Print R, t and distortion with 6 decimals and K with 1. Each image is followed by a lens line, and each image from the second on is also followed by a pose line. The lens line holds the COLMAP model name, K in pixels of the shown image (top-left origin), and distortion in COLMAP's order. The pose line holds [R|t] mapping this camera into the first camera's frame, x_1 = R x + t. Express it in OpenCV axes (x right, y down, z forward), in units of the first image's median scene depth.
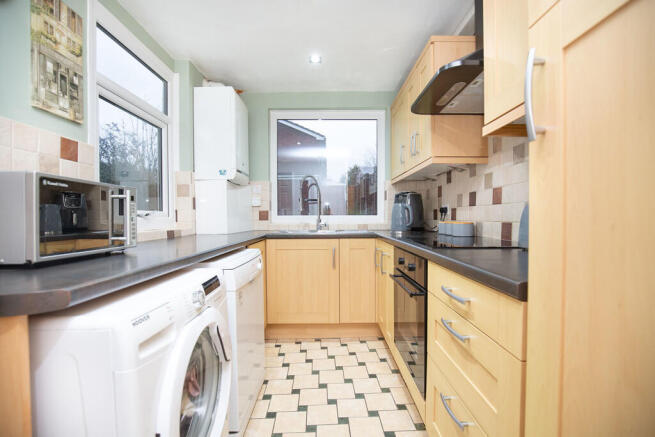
lens RADIAL K [[296.8, 0, 331.2], [0, 296.8, 219.6], [0, 0, 1]] dist [-0.027572, 0.002664]
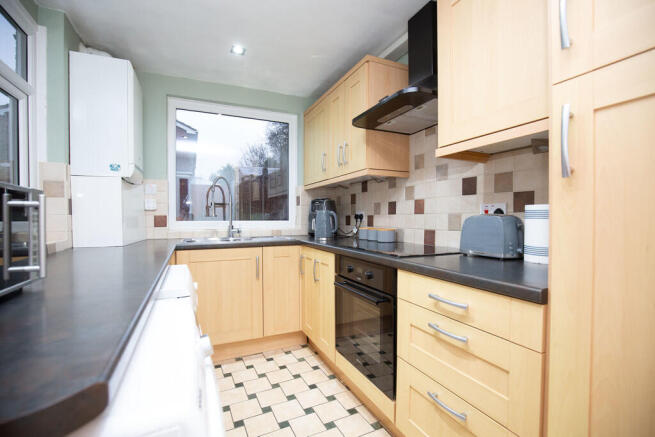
lens RADIAL K [[296.8, 0, 327.9], [0, 296.8, 220.2], [0, 0, 1]] dist [-0.027572, 0.002664]
pose [[0.912442, -0.000309, 0.409206, -0.171098], [0.000837, 0.999999, -0.001112, -0.019398], [-0.409205, 0.001357, 0.912441, 0.063636]]
